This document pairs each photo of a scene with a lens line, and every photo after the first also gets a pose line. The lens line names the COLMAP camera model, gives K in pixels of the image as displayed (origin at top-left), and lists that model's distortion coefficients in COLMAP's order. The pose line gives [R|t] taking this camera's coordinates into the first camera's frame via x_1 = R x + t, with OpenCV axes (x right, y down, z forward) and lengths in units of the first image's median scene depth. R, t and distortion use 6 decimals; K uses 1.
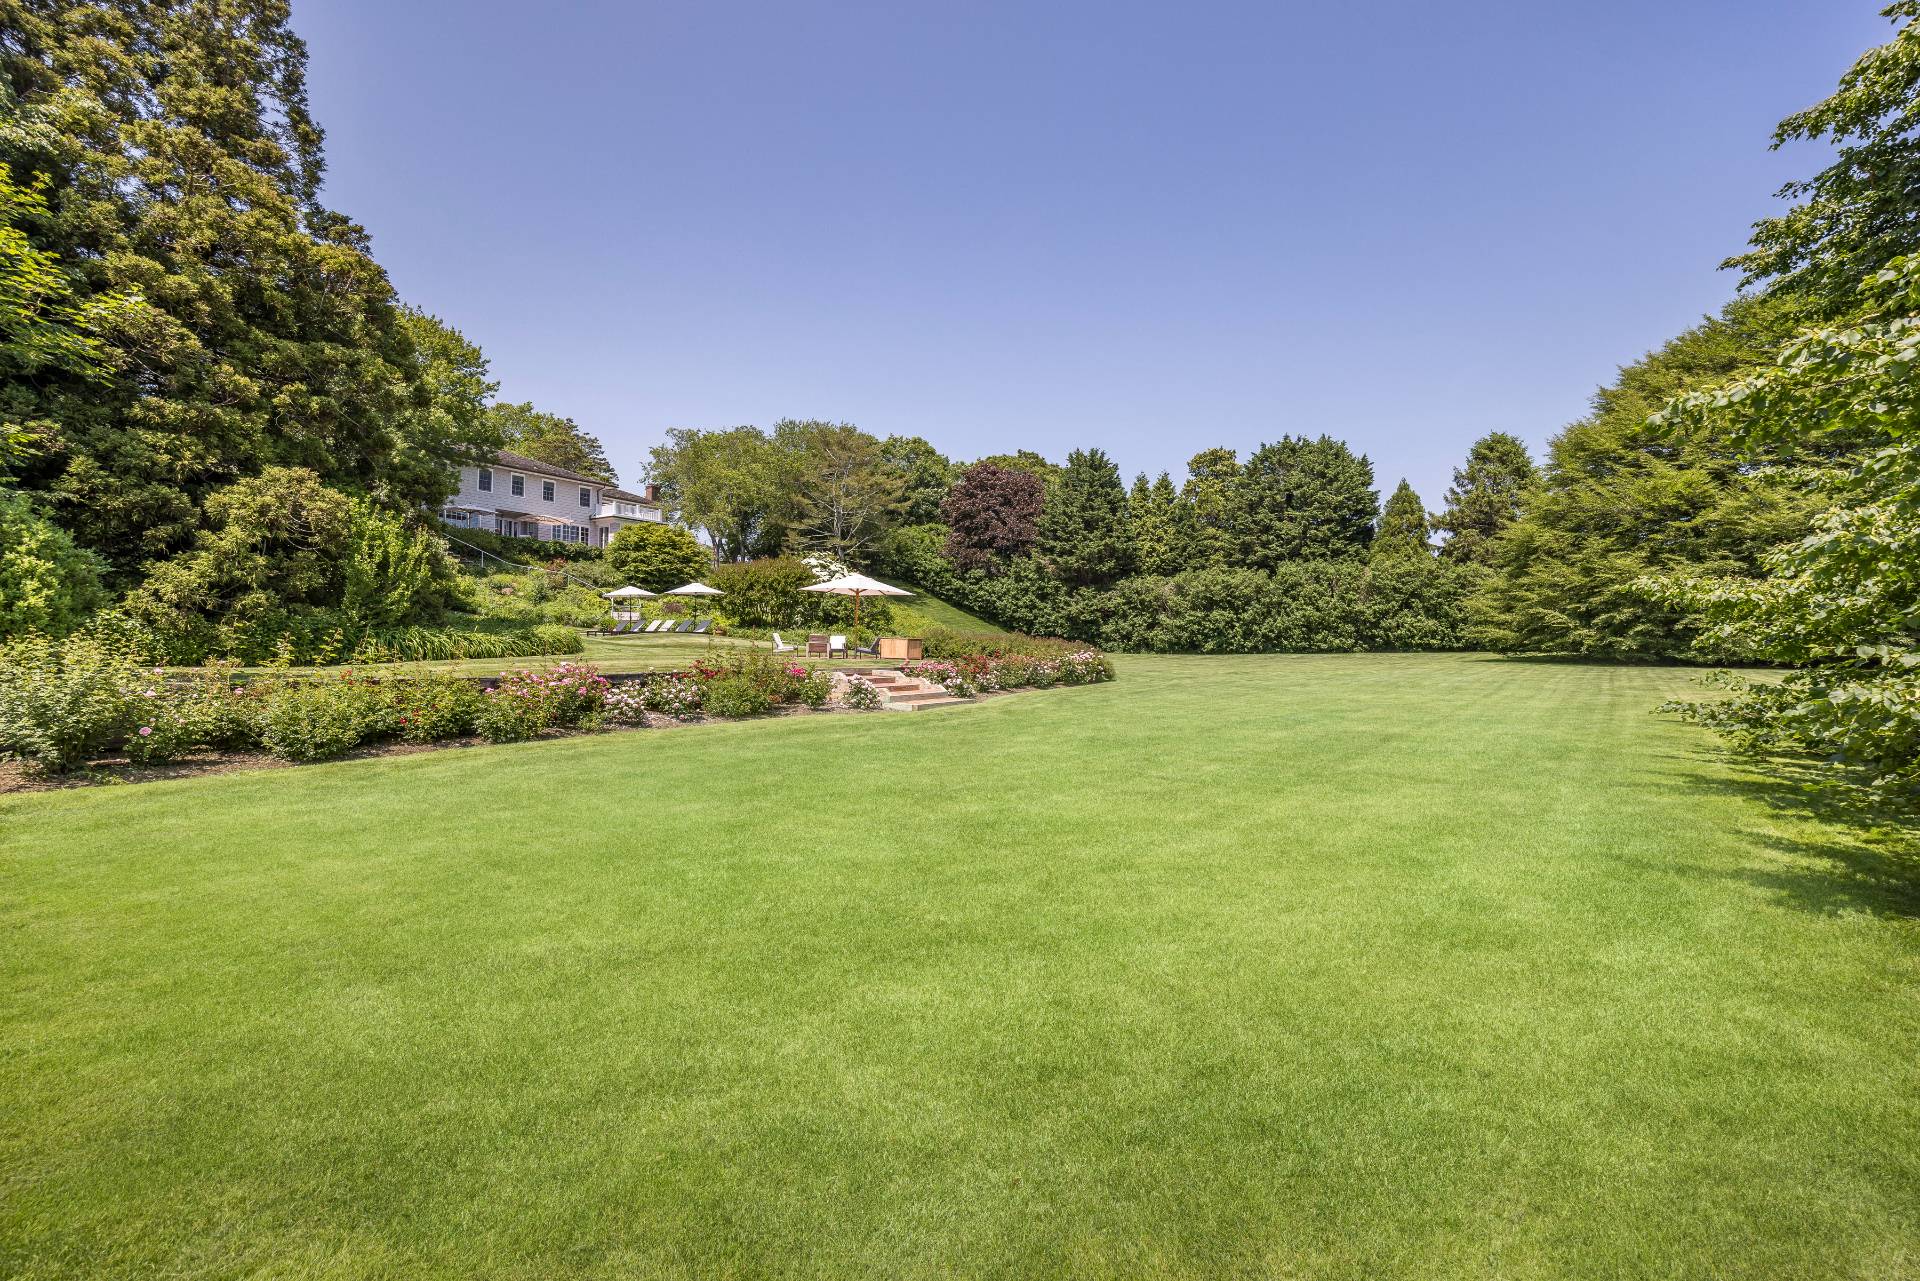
lens RADIAL K [[769.1, 0, 945.4], [0, 769.1, 635.3], [0, 0, 1]] dist [0.003086, -0.000116]
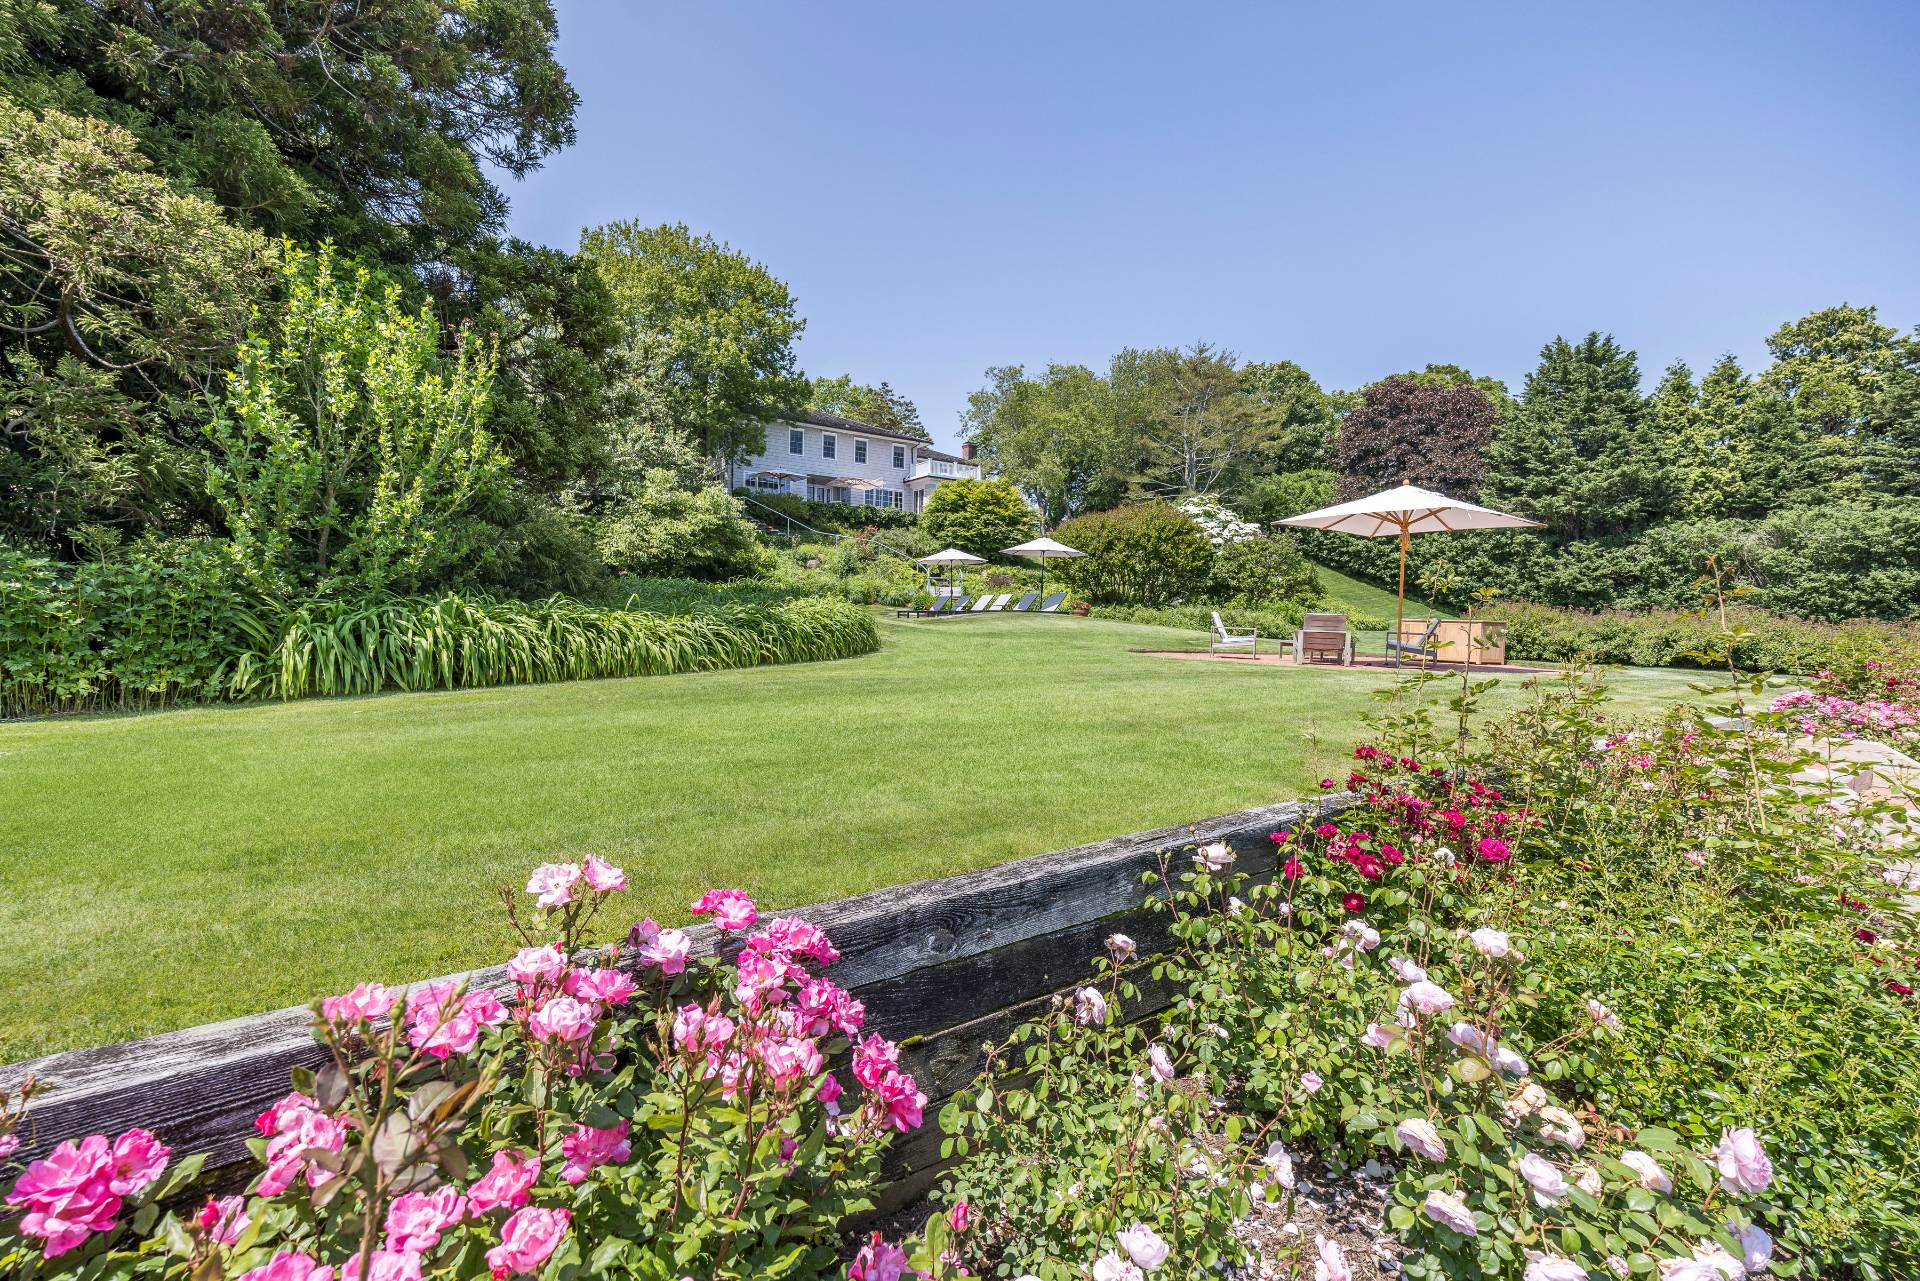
lens RADIAL K [[799.6, 0, 956.7], [0, 799.6, 630.6], [0, 0, 1]] dist [-0.004350, -0.000383]
pose [[0.931622, 0.003314, -0.363415, -0.075615], [0.003586, 0.999826, 0.018311, -0.000074], [0.363412, -0.018362, 0.931448, 0.173027]]
